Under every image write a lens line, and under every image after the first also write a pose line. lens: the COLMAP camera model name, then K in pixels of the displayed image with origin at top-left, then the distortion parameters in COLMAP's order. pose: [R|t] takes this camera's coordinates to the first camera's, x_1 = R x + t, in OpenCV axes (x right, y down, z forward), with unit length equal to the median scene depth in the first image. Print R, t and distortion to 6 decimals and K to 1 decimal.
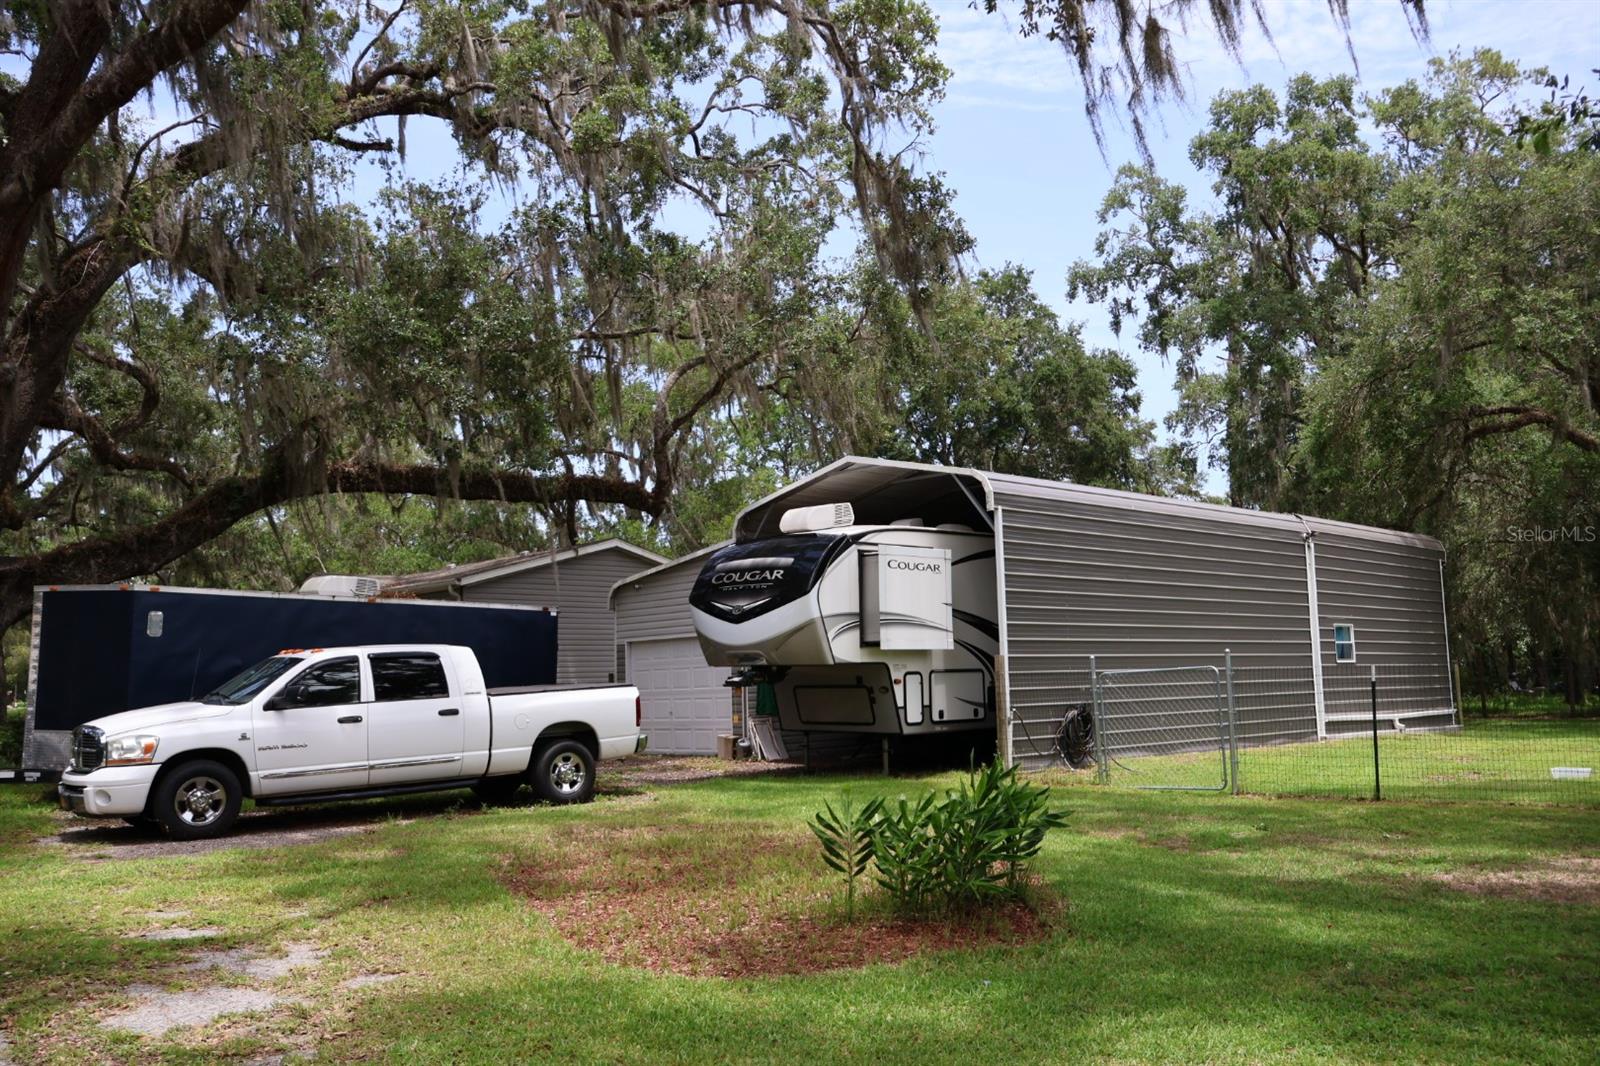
lens RADIAL K [[1335.1, 0, 799.9], [0, 1335.1, 530.5], [0, 0, 1]] dist [0.001278, -0.002768]
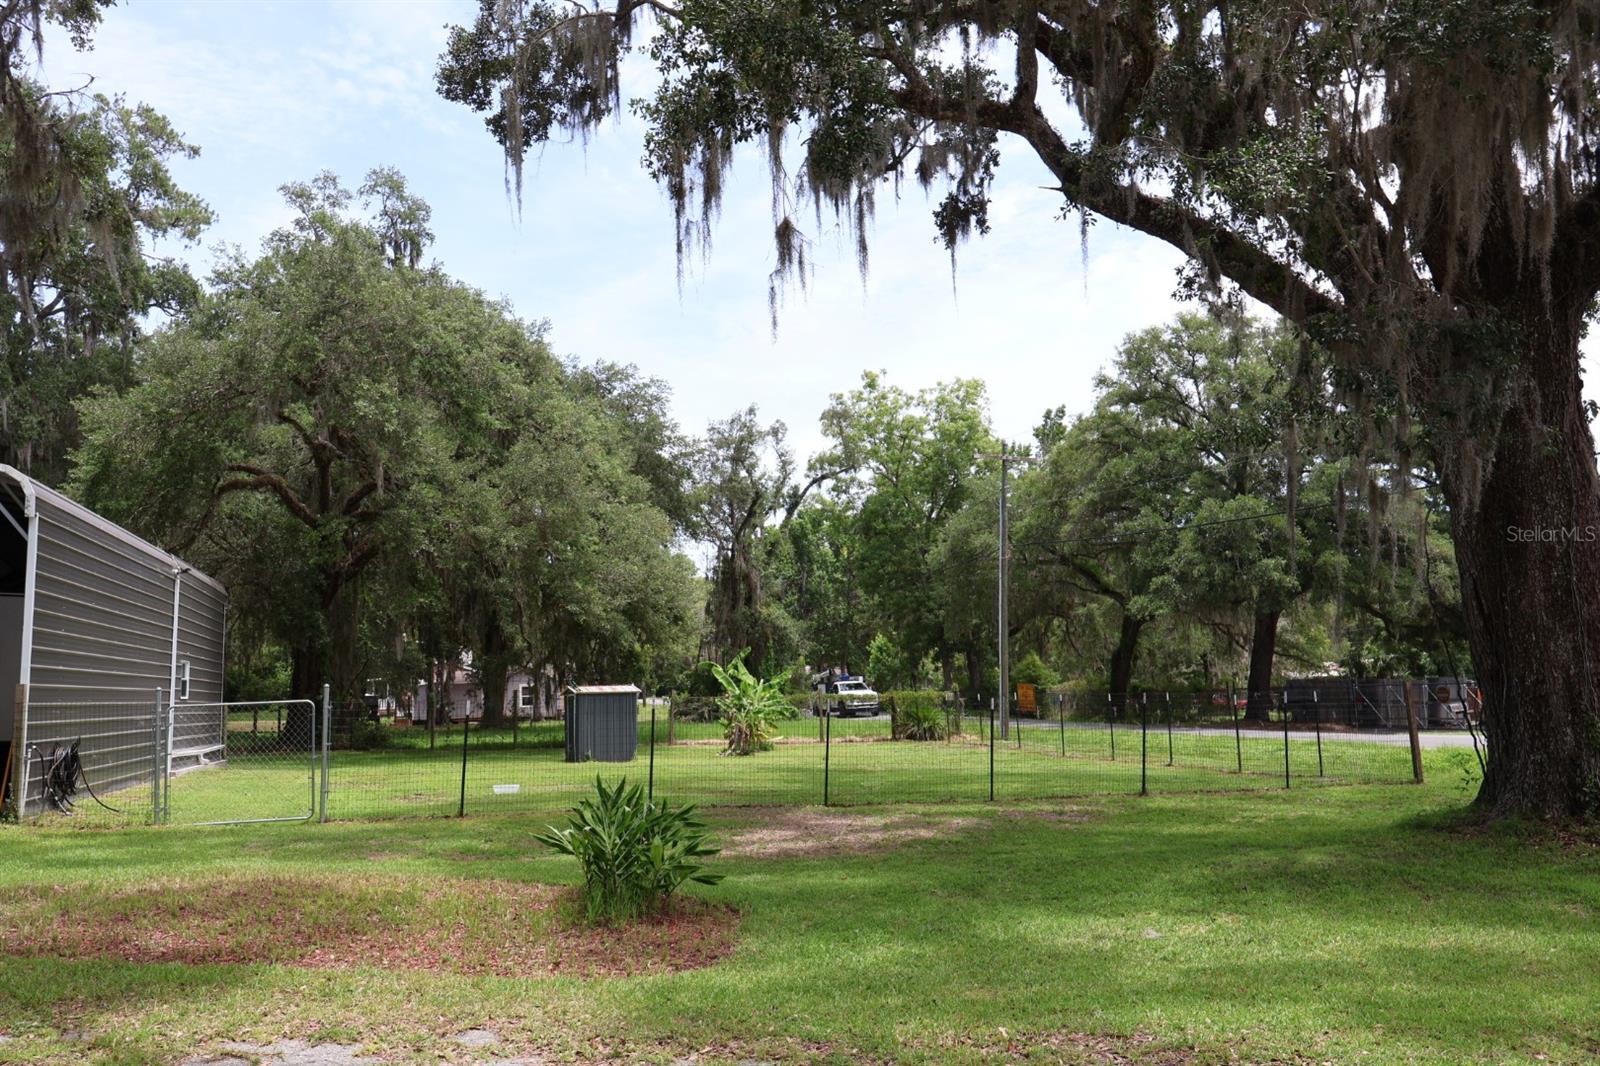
lens RADIAL K [[1335.1, 0, 800.3], [0, 1335.1, 535.3], [0, 0, 1]] dist [0.001278, -0.002768]
pose [[0.493857, 0.119672, 0.861269, -0.355283], [-0.097261, 0.991871, -0.082049, 0.018435], [-0.864087, -0.043247, 0.501482, 0.126044]]
